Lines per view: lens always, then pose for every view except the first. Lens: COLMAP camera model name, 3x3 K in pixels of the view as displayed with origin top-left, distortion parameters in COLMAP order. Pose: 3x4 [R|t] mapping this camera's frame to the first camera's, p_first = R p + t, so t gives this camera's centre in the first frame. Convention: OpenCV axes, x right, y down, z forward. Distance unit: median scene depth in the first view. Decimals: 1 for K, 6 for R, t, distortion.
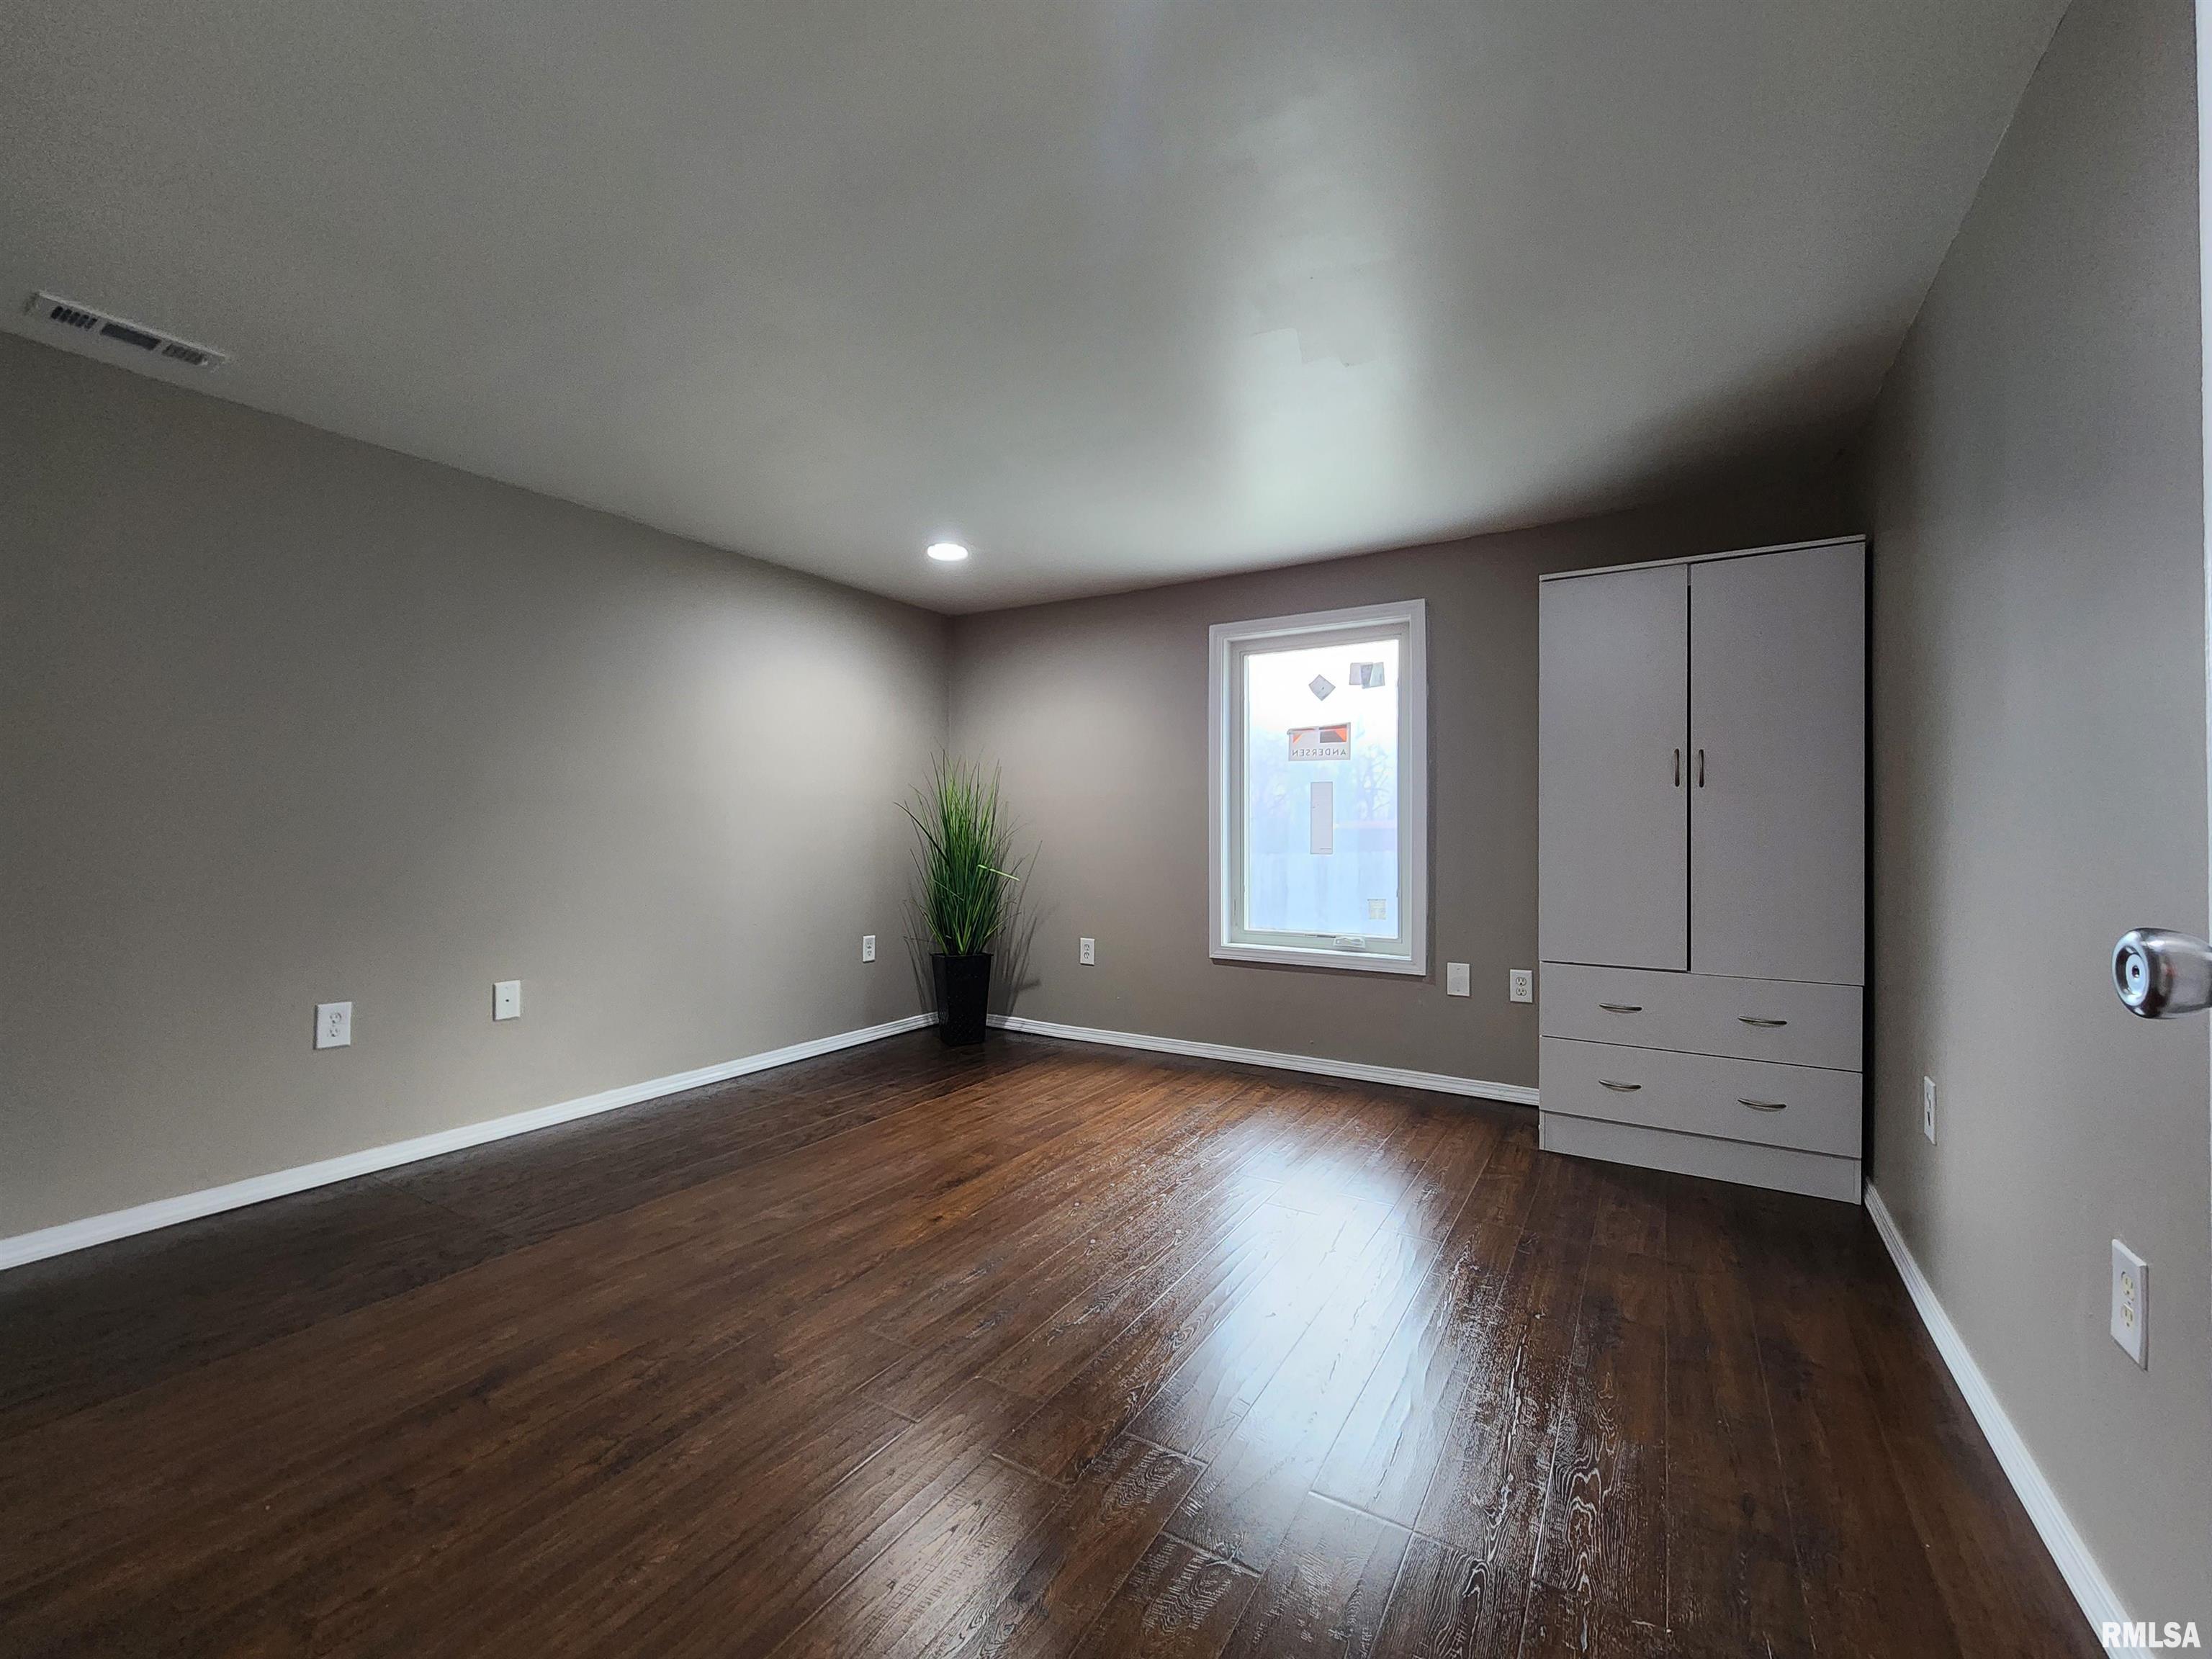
lens RADIAL K [[908.2, 0, 1094.9], [0, 908.2, 830.2], [0, 0, 1]] dist [-0.001099, 0.001205]
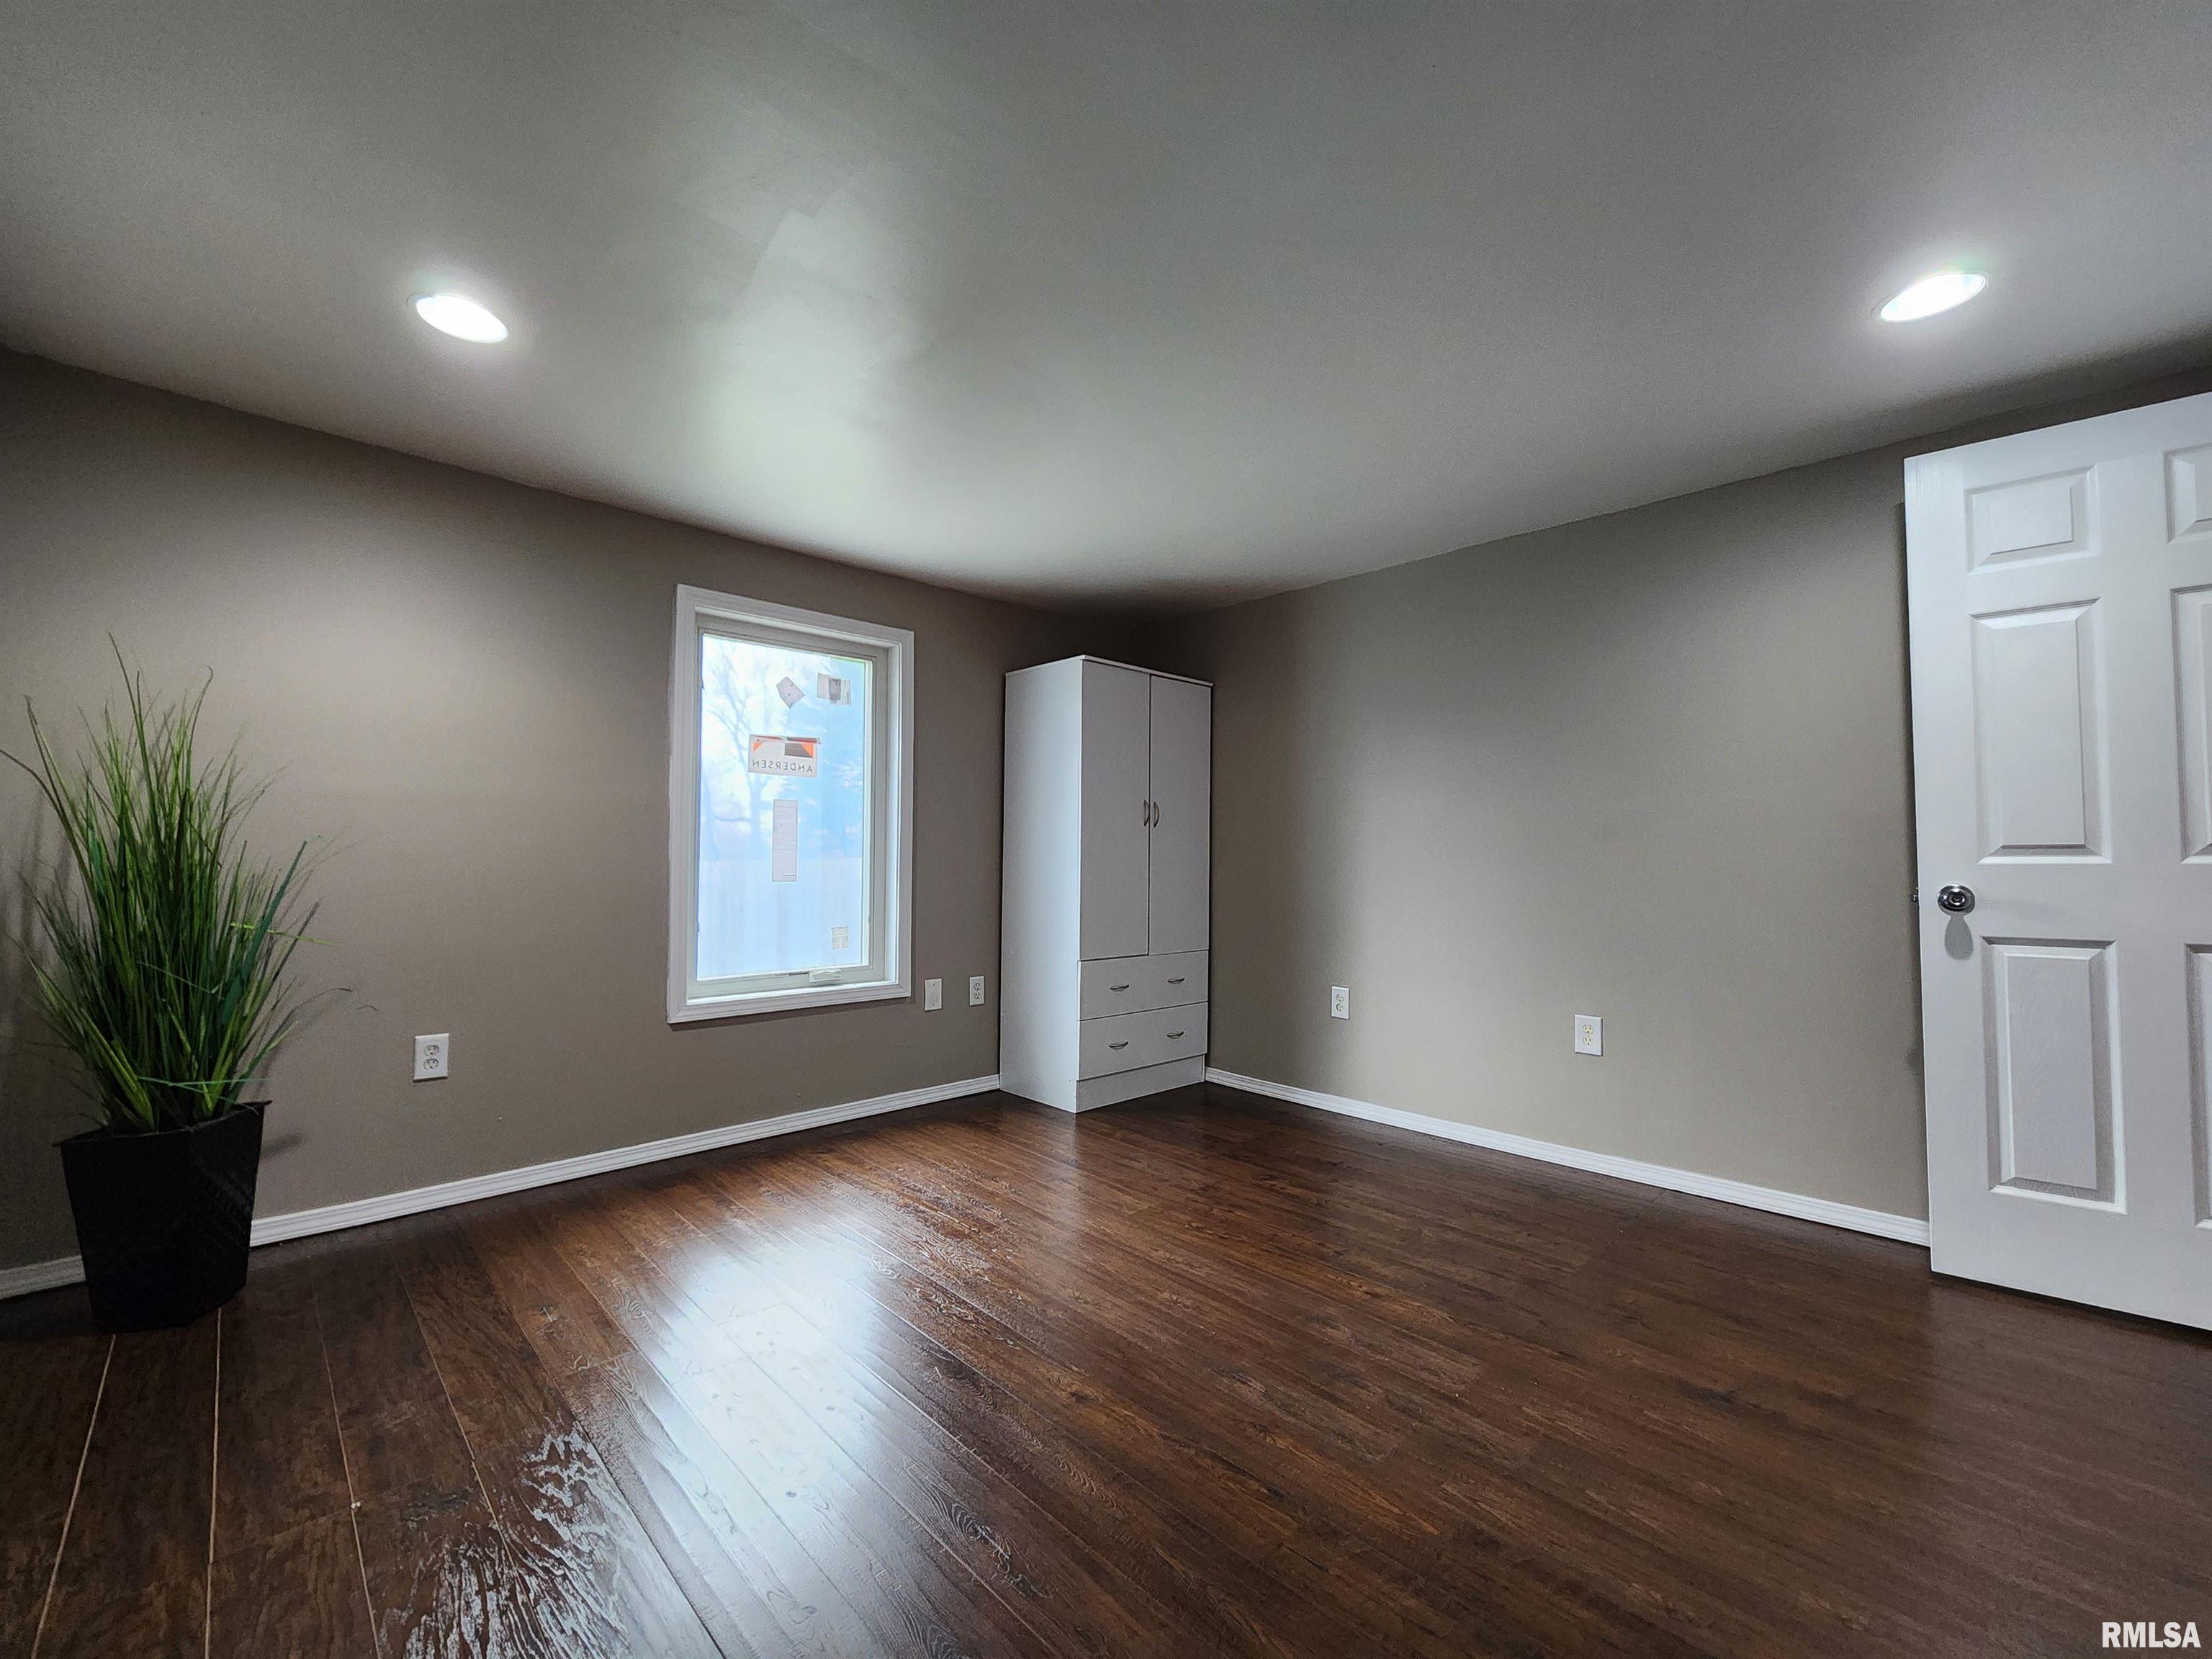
lens RADIAL K [[908.2, 0, 1104.0], [0, 908.2, 831.4], [0, 0, 1]] dist [-0.001099, 0.001205]
pose [[0.259737, 0.025321, 0.965347, -0.543805], [-0.010373, 0.999672, -0.023431, -0.004783], [-0.965624, -0.003928, 0.259915, 0.490356]]
